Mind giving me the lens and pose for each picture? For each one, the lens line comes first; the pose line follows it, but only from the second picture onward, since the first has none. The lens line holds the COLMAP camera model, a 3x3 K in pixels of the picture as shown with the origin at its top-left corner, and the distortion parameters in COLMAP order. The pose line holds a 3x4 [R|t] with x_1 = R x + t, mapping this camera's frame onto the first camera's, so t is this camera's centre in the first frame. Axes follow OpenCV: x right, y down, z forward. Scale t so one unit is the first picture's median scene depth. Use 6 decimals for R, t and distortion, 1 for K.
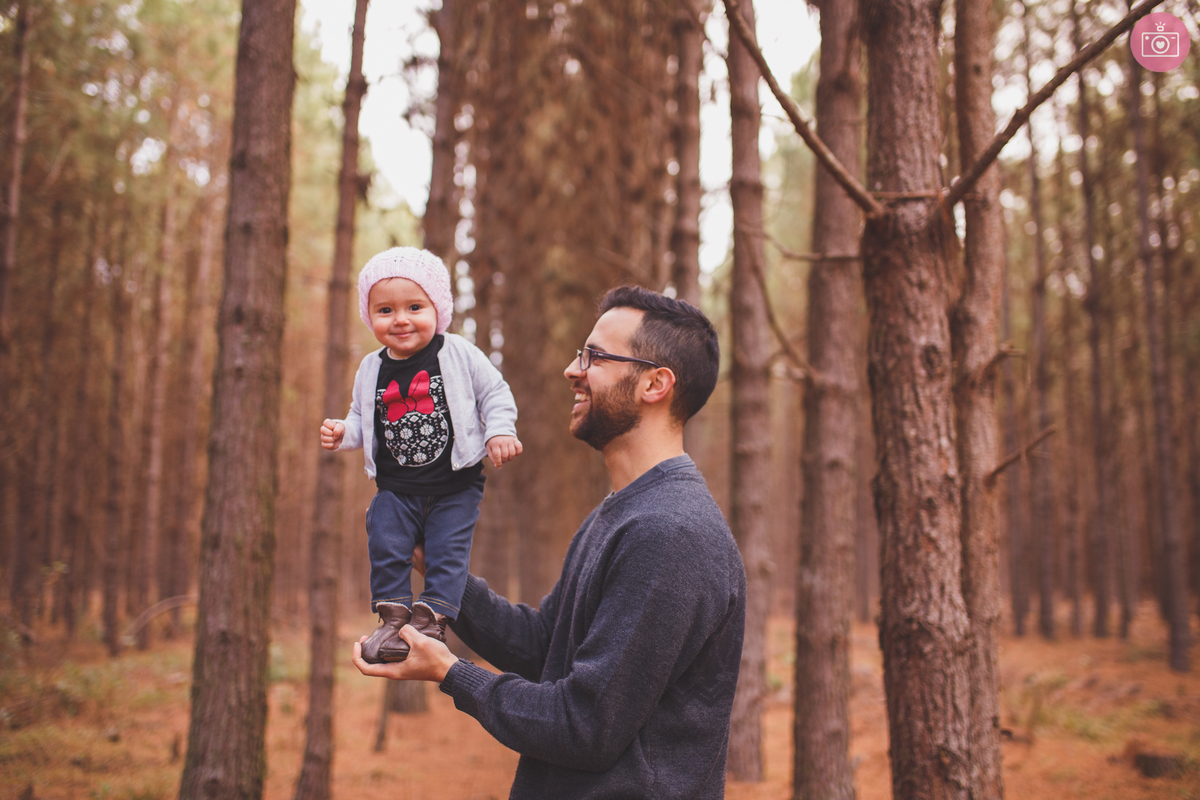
lens RADIAL K [[1153.9, 0, 599.8], [0, 1153.9, 386.0], [0, 0, 1]] dist [-0.053654, 0.075324]
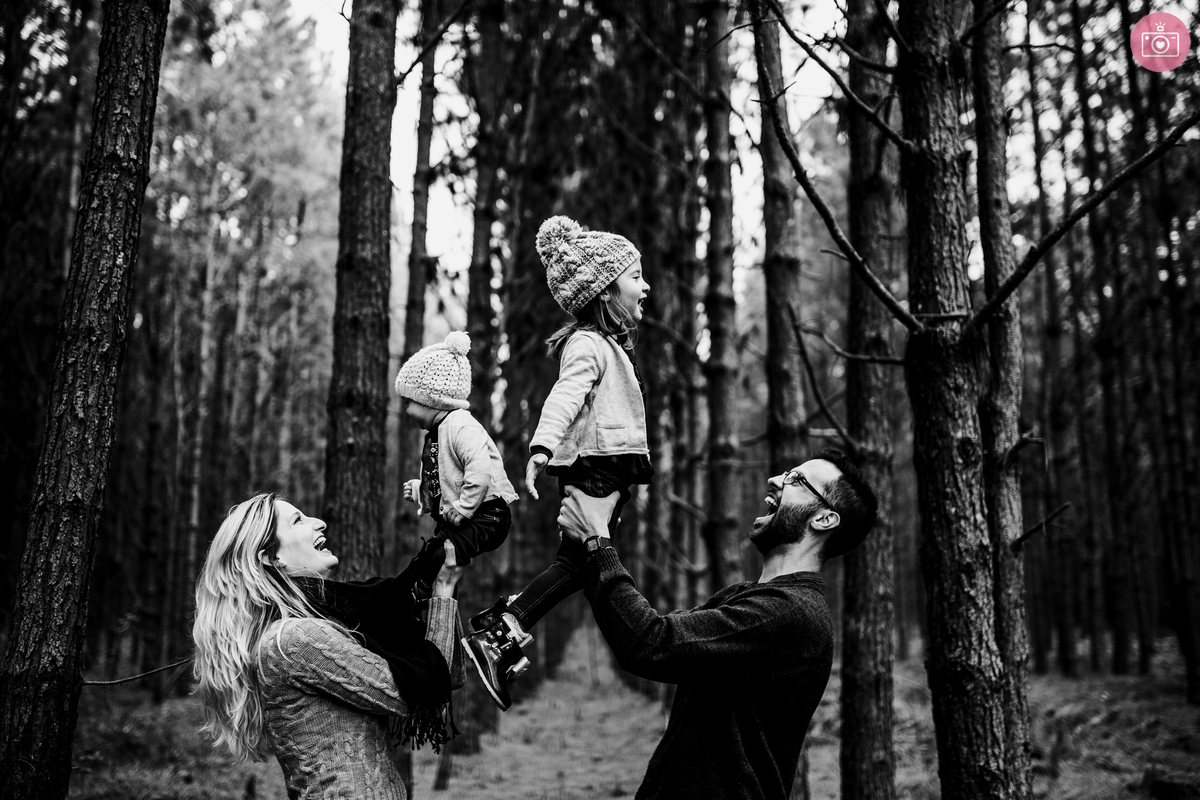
lens RADIAL K [[1153.9, 0, 599.8], [0, 1153.9, 386.0], [0, 0, 1]] dist [-0.053654, 0.075324]
pose [[0.999852, -0.013621, -0.010518, -0.083006], [0.013267, 0.999369, -0.032951, -0.051766], [0.010960, 0.032806, 0.999402, -0.215027]]
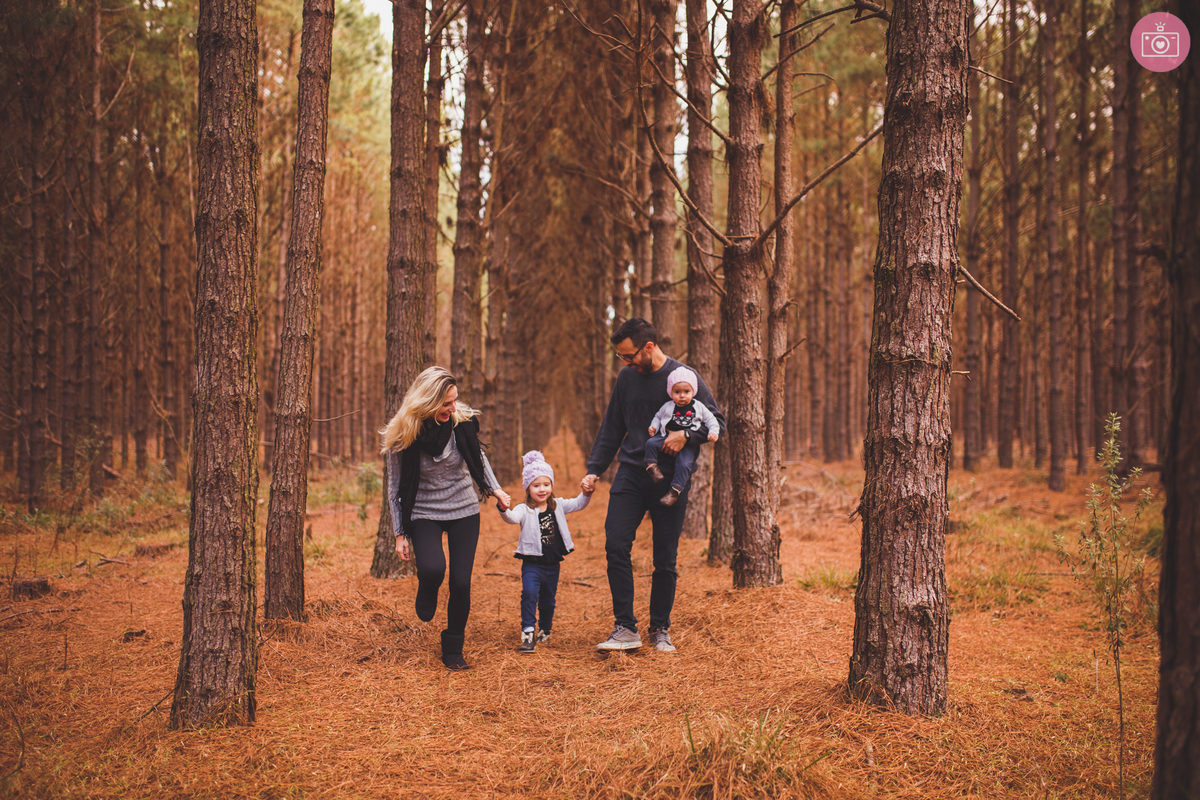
lens RADIAL K [[1153.9, 0, 599.8], [0, 1153.9, 386.0], [0, 0, 1]] dist [-0.053654, 0.075324]
pose [[0.999960, -0.005272, 0.007207, -0.033433], [0.004294, 0.991568, 0.129518, -0.159179], [-0.007829, -0.129482, 0.991551, -1.233407]]
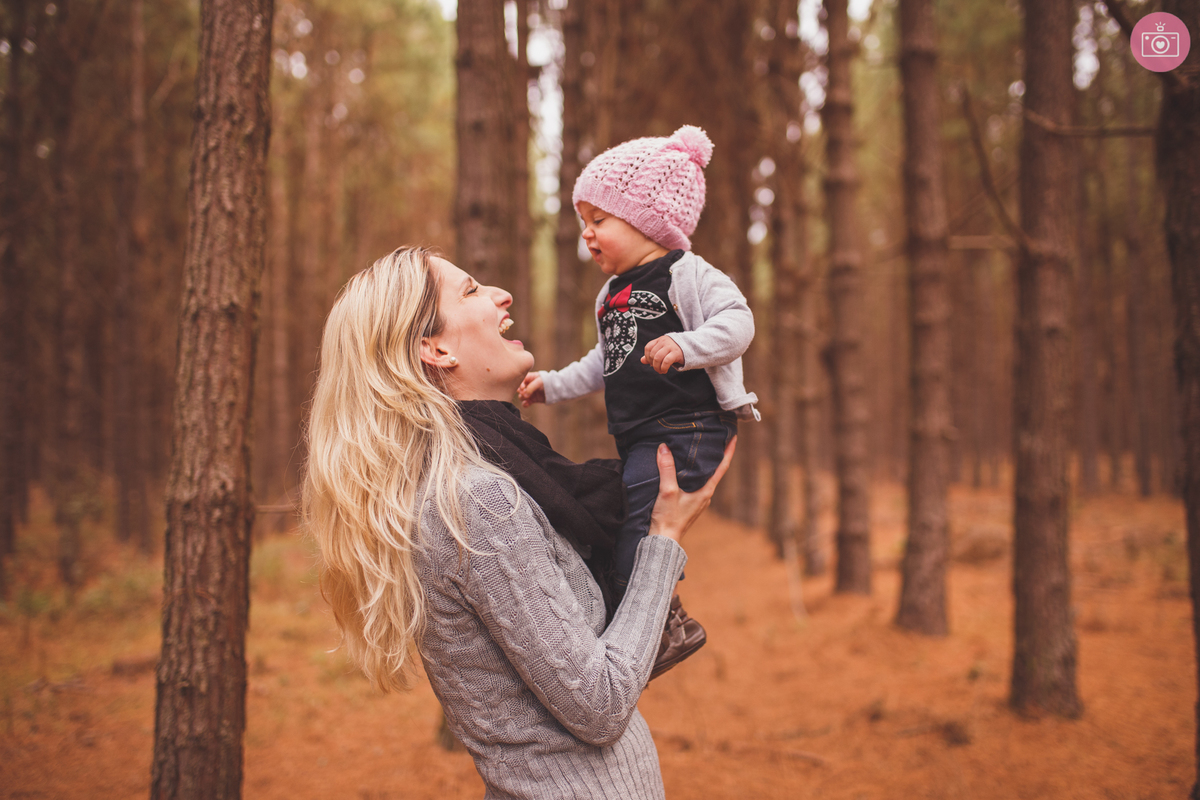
lens RADIAL K [[1157.1, 0, 597.8], [0, 1157.1, 392.8], [0, 0, 1]] dist [-0.019245, -0.000165]
pose [[0.996514, -0.034628, -0.075893, -0.199769], [0.042905, 0.992973, 0.110293, -0.013042], [0.071540, -0.113165, 0.990997, -0.088678]]
